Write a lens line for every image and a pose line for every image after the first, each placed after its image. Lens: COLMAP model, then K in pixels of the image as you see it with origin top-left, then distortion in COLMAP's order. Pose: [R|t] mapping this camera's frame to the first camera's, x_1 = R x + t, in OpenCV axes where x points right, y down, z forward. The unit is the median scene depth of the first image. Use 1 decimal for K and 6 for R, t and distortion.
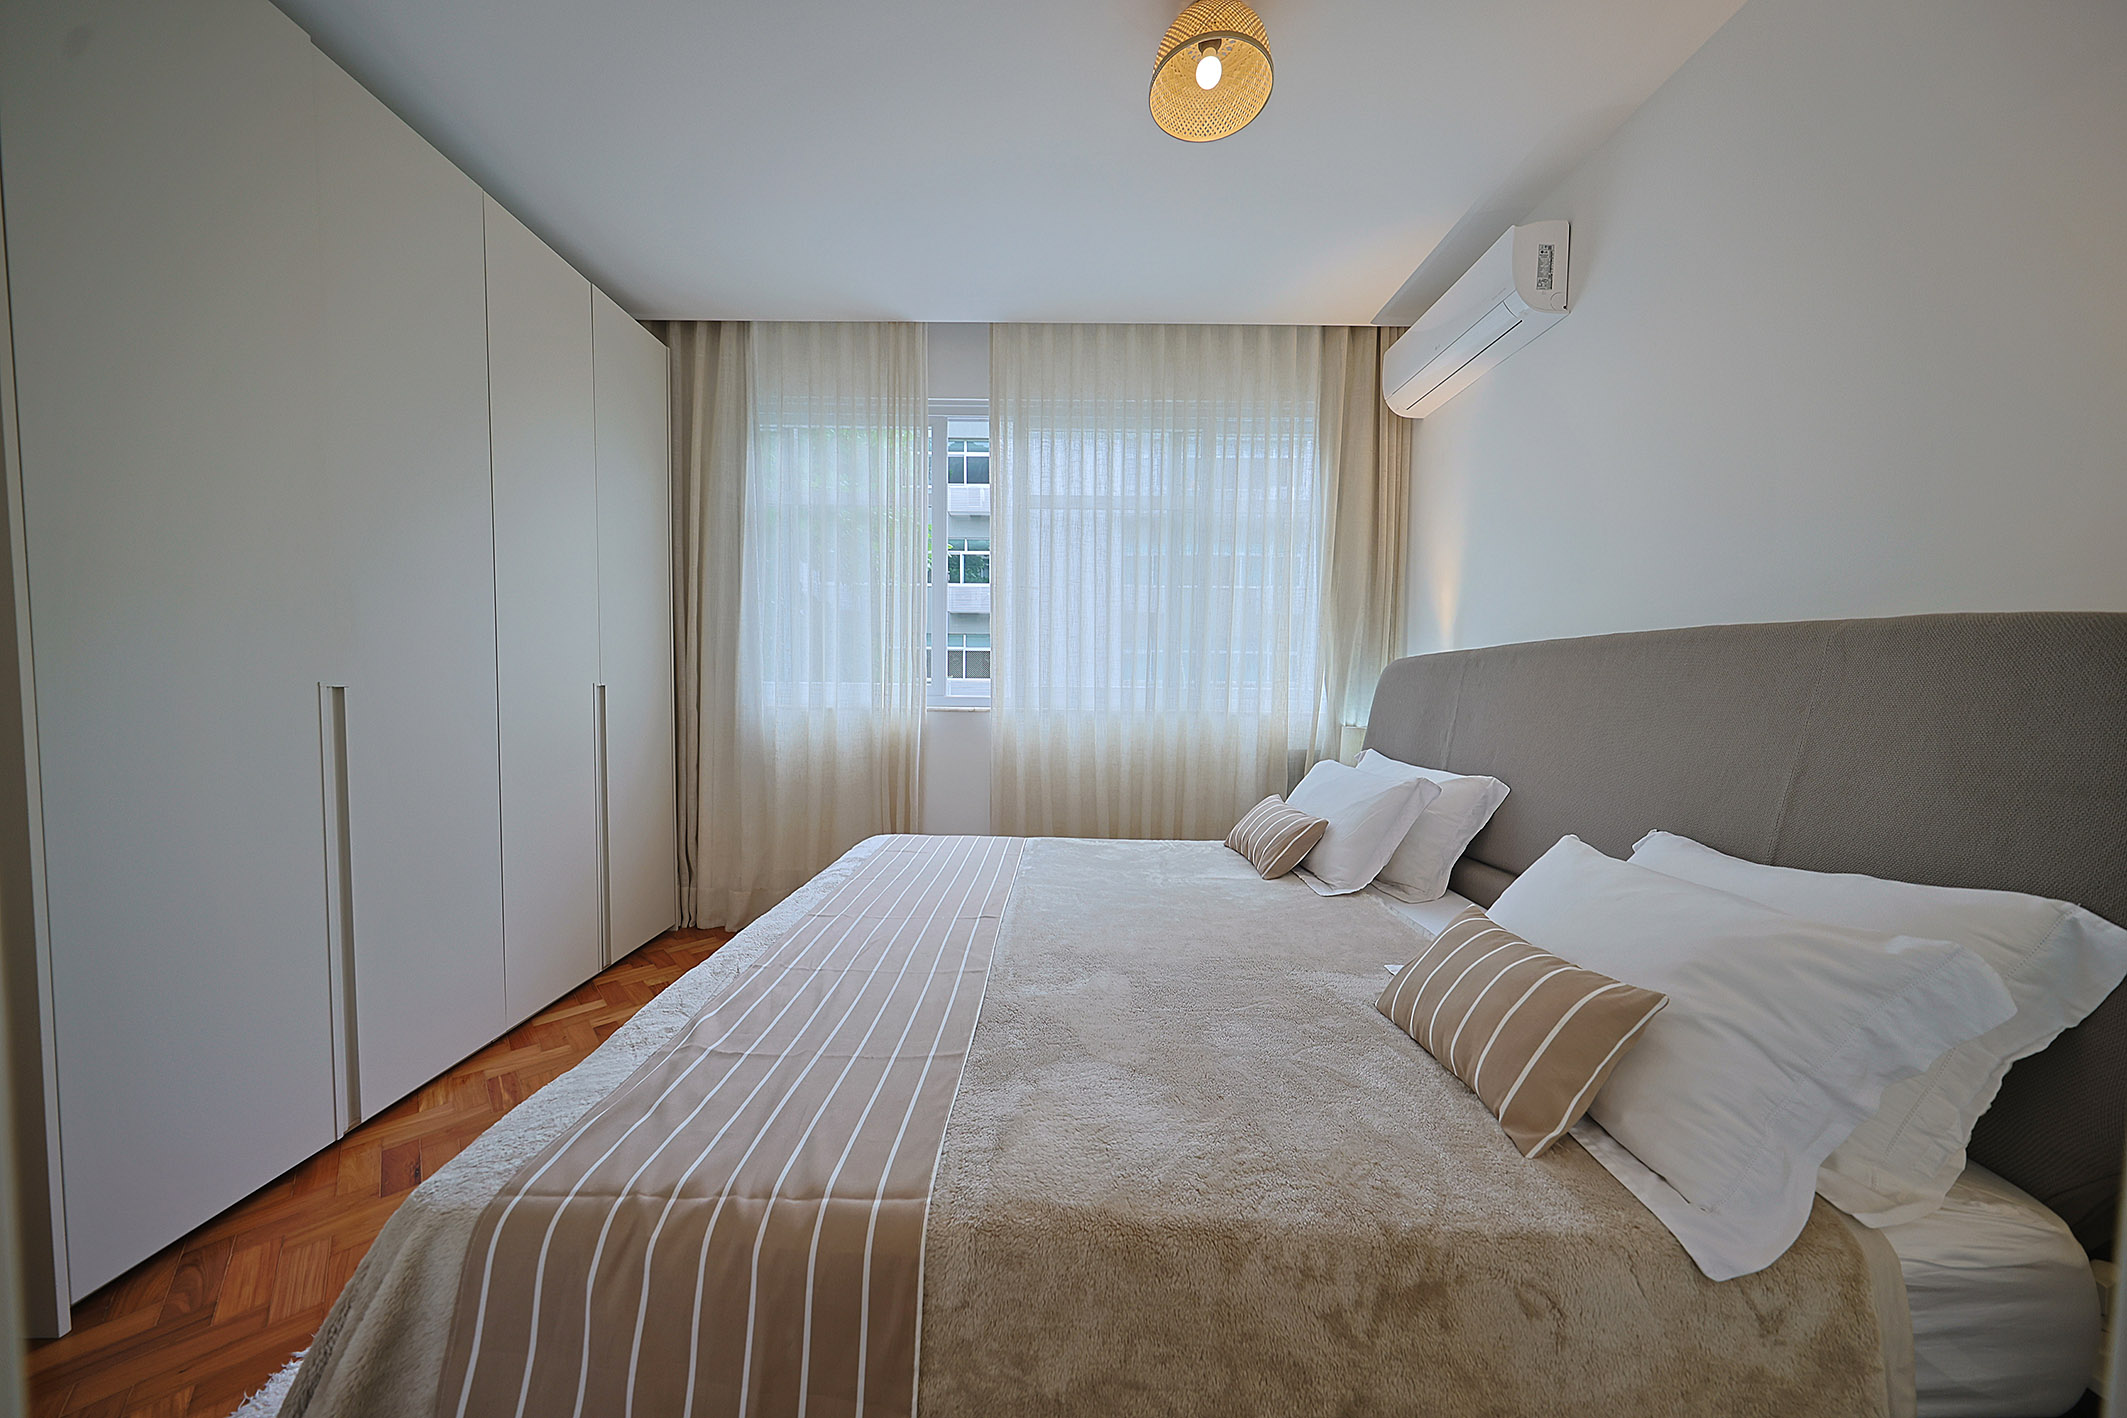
lens RADIAL K [[681.6, 0, 1065.4], [0, 681.6, 713.0], [0, 0, 1]] dist [0.000446, -0.000006]
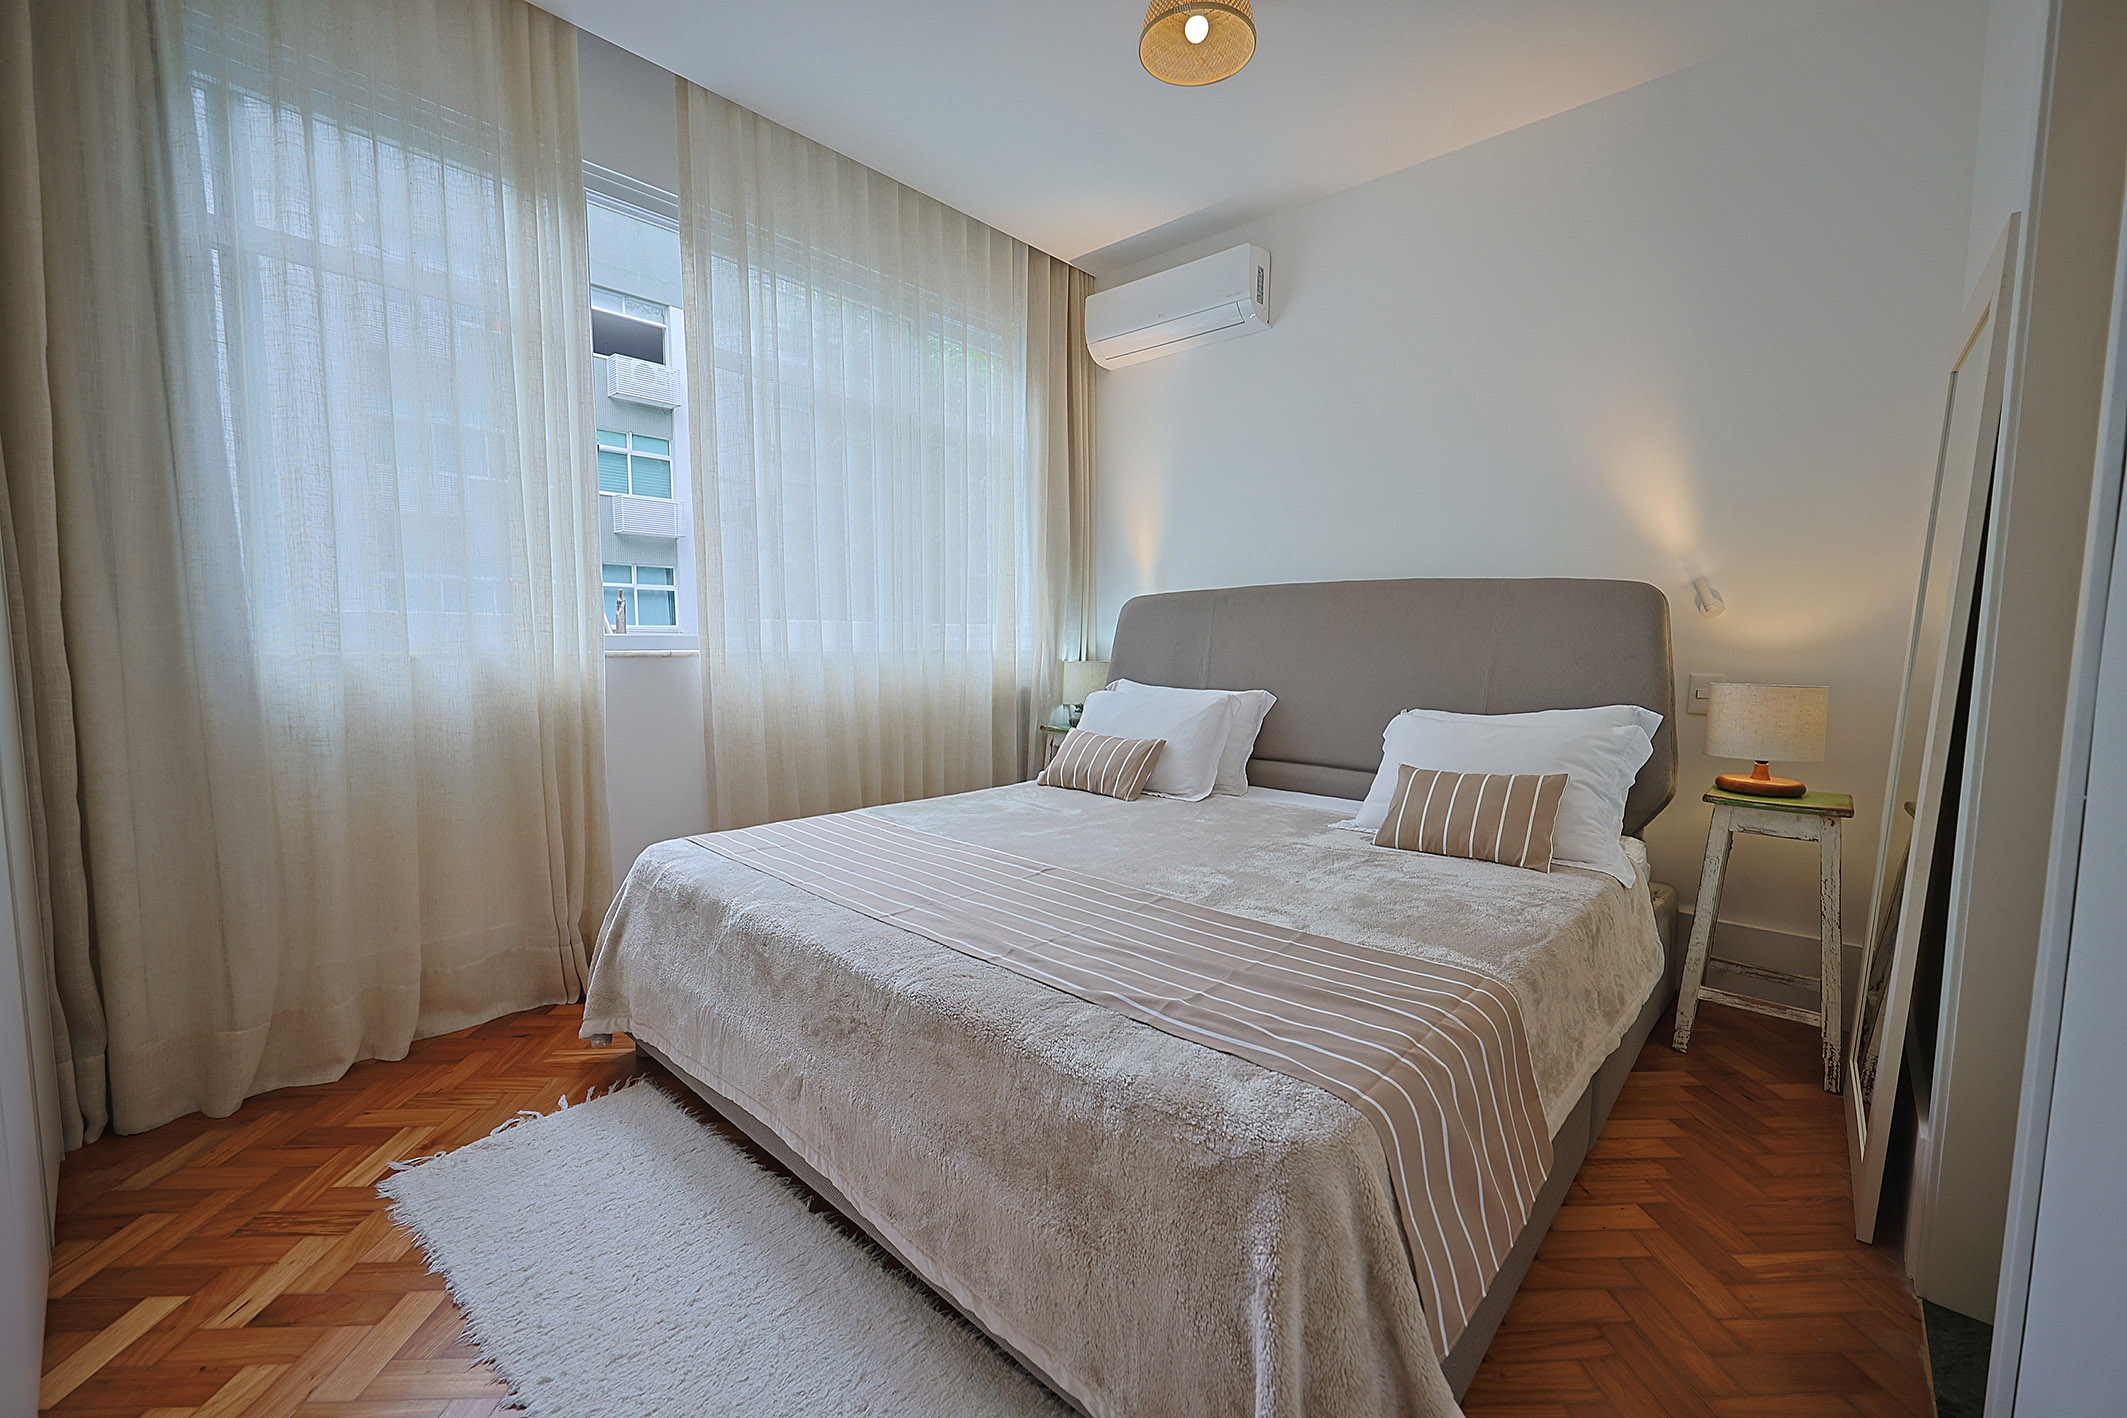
lens RADIAL K [[865.5, 0, 1070.8], [0, 865.5, 715.4], [0, 0, 1]] dist [0.000423, -0.000073]
pose [[0.661024, -0.075524, 0.746554, -0.578692], [0.034225, 0.996921, 0.070548, 0.010026], [-0.749584, -0.021083, 0.661573, 0.139194]]
